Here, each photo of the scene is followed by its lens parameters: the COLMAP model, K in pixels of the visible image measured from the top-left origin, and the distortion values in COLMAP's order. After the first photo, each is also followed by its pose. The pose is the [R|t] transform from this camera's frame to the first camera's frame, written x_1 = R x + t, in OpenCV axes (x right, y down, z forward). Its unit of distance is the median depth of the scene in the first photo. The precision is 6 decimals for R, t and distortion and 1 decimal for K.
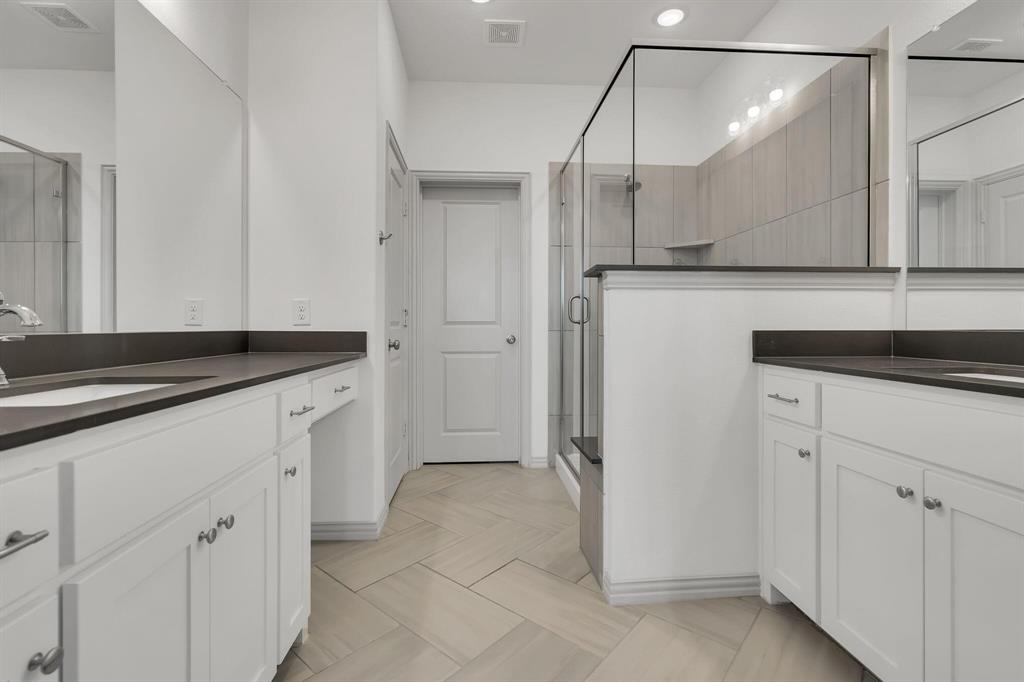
lens RADIAL K [[469.3, 0, 511.4], [0, 469.3, 333.9], [0, 0, 1]] dist [-0.004777, 0.001176]
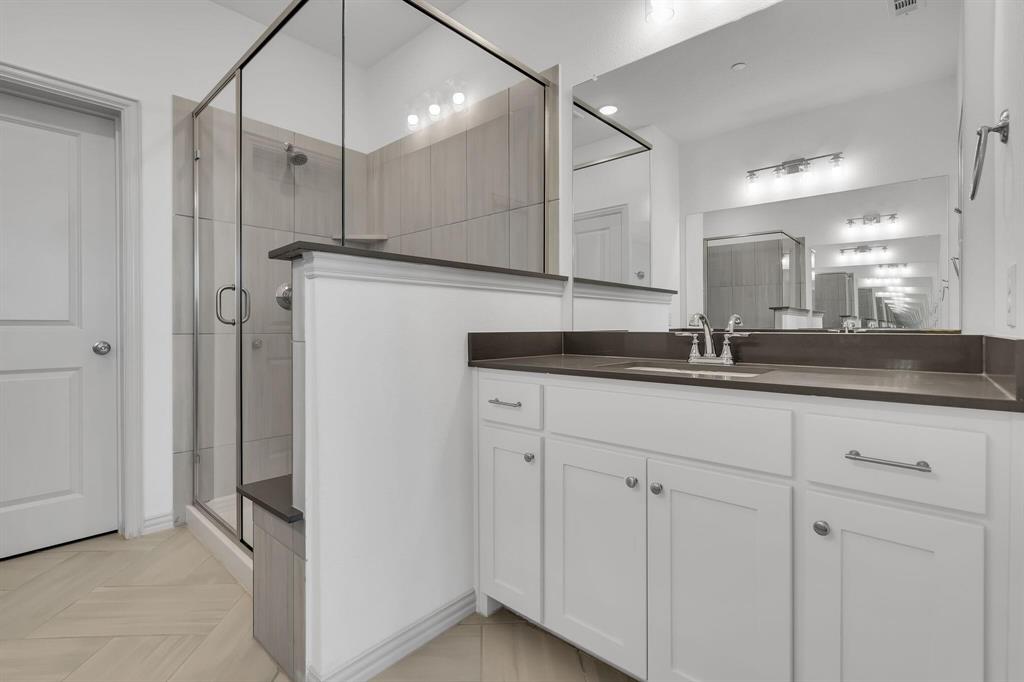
lens RADIAL K [[469.3, 0, 513.4], [0, 469.3, 331.5], [0, 0, 1]] dist [-0.004777, 0.001176]
pose [[0.725683, -0.007895, 0.687984, -0.063329], [0.011774, 0.999930, -0.000944, -0.007602], [-0.687929, 0.008785, 0.725725, 0.249339]]
